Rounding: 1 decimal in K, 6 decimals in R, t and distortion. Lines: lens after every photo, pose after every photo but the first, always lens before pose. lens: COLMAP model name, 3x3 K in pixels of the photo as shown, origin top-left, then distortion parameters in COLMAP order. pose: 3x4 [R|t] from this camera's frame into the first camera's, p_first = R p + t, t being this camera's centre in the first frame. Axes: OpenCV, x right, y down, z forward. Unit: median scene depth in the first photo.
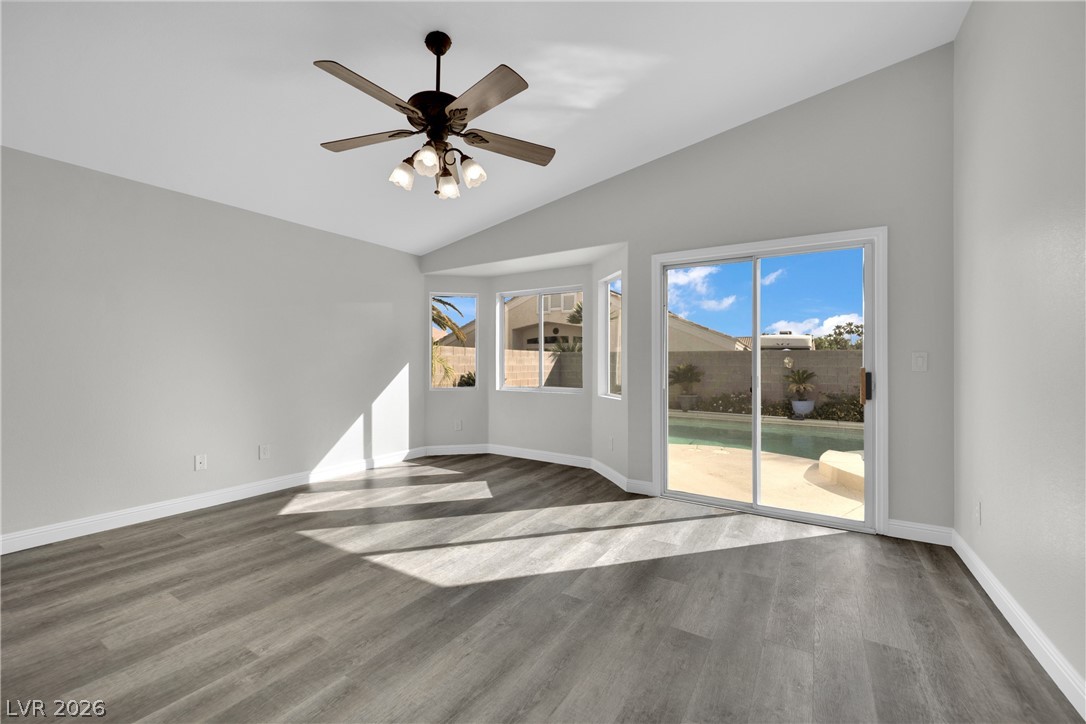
lens RADIAL K [[452.6, 0, 539.9], [0, 452.6, 362.8], [0, 0, 1]] dist [-0.019249, -0.000019]
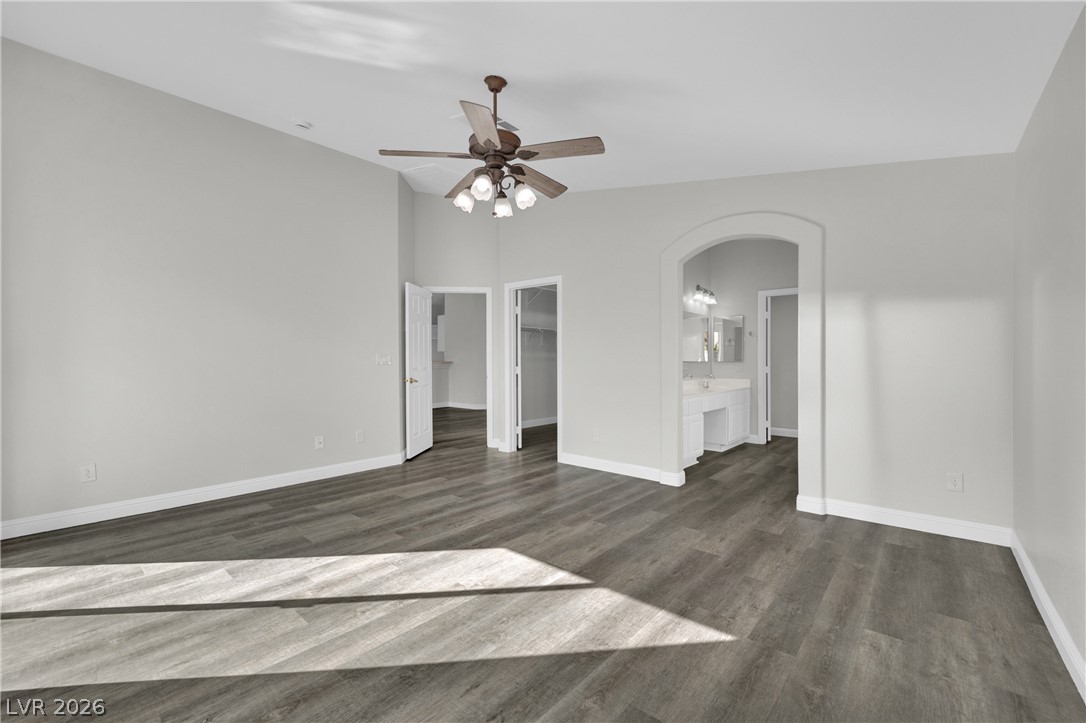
lens RADIAL K [[452.6, 0, 539.9], [0, 452.6, 362.3], [0, 0, 1]] dist [-0.019249, -0.000019]
pose [[-0.988250, -0.006464, 0.152711, -0.436436], [-0.005872, 0.999973, 0.004327, -0.000225], [-0.152735, 0.003379, -0.988261, 1.811802]]
